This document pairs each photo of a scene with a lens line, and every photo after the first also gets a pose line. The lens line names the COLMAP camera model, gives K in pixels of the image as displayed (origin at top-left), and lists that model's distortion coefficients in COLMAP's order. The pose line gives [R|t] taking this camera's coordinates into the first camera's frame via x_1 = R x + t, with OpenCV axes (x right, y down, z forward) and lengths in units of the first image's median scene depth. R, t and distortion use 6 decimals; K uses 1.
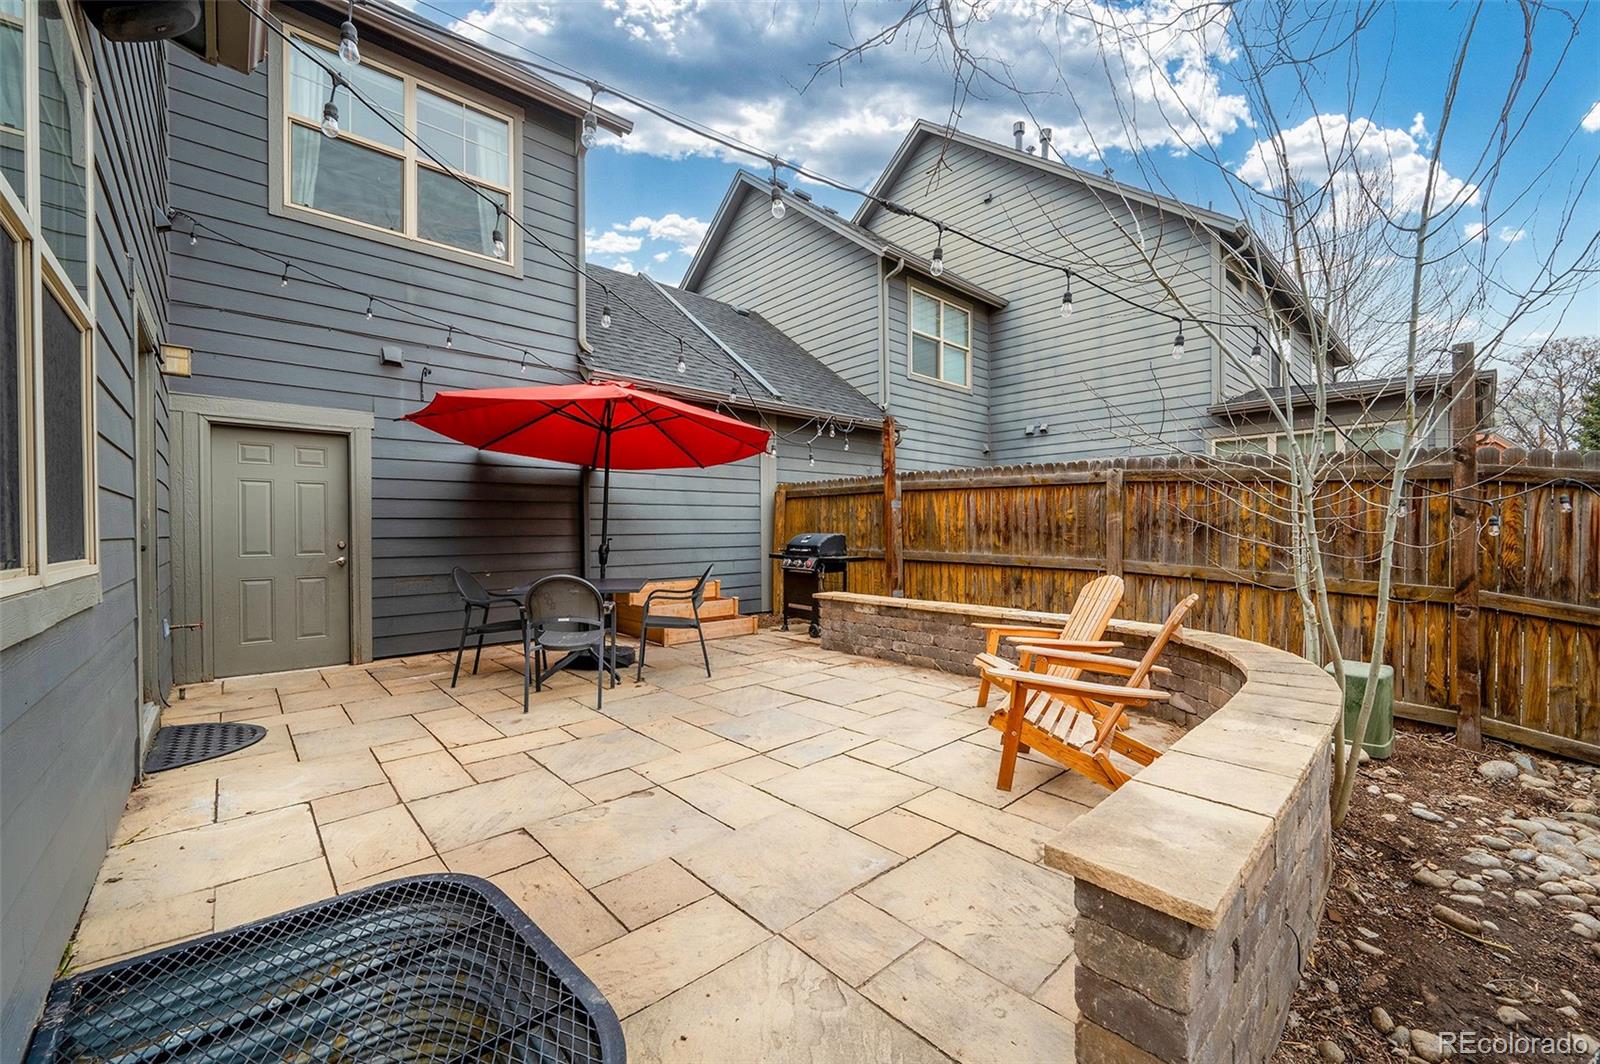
lens RADIAL K [[625.7, 0, 800.0], [0, 625.7, 532.0], [0, 0, 1]] dist [0.000000, 0.000050]
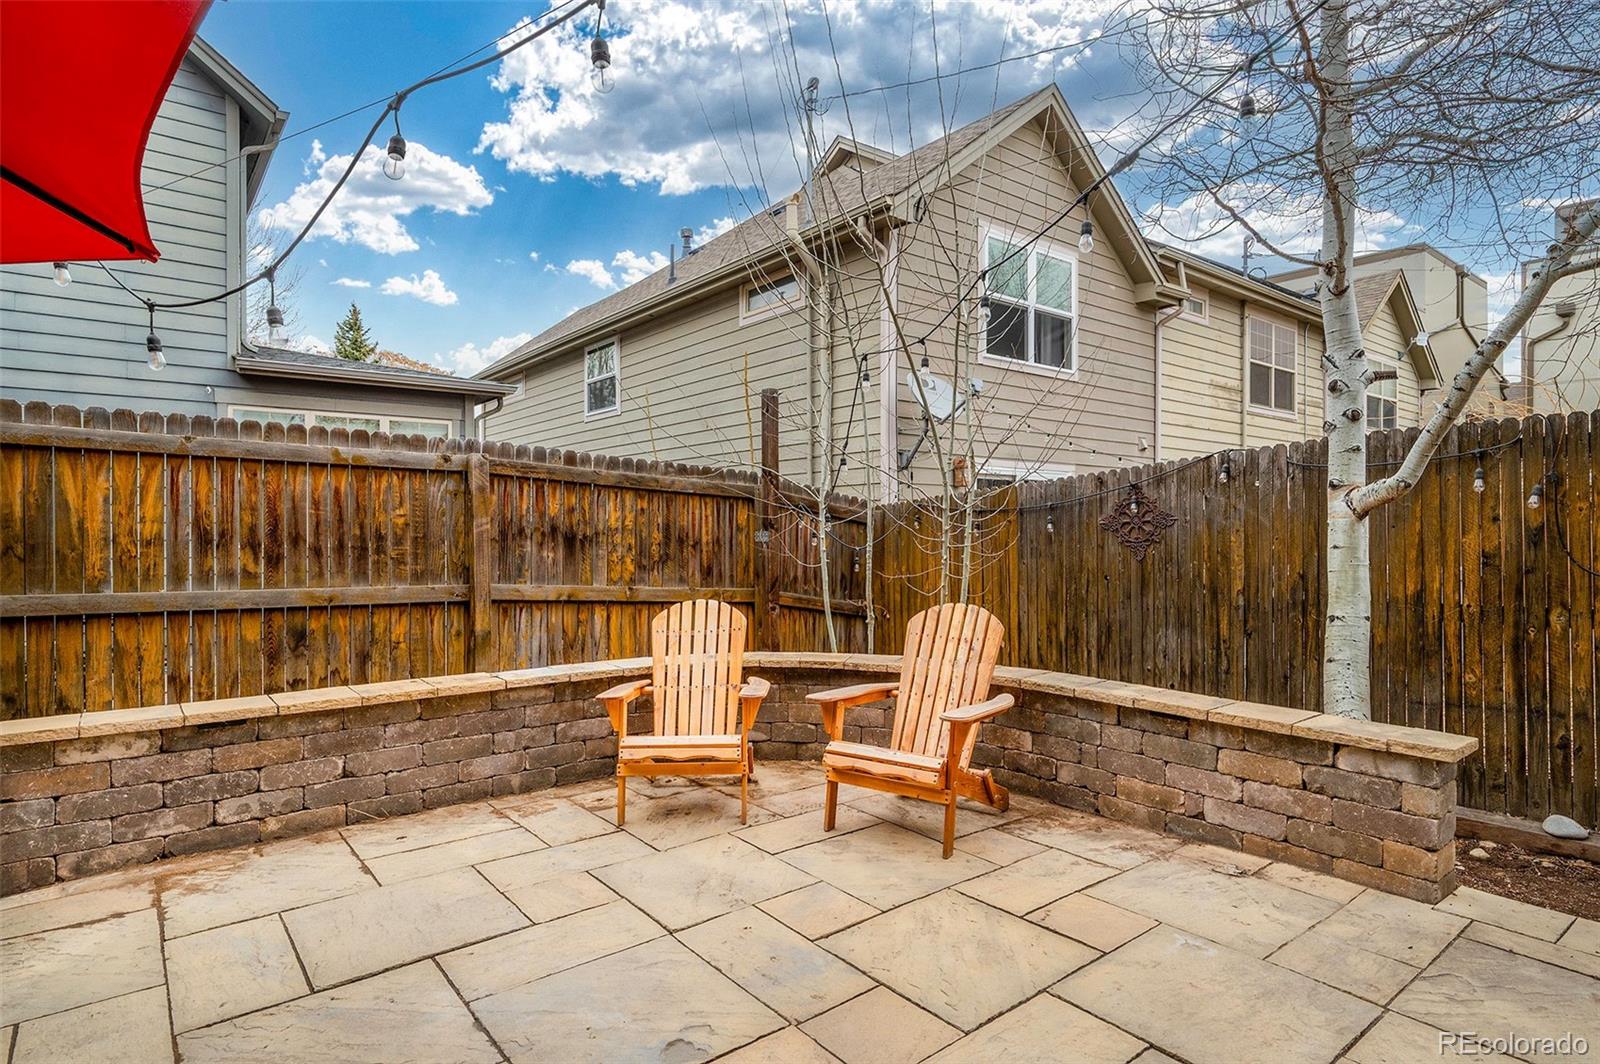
lens RADIAL K [[866.3, 0, 800.0], [0, 866.3, 532.0], [0, 0, 1]] dist [-0.001069, -0.000785]
pose [[0.061999, 0.002463, 0.998073, -0.414540], [0.001084, 0.999996, -0.002535, -0.010510], [-0.998076, 0.001239, 0.061997, 0.550023]]
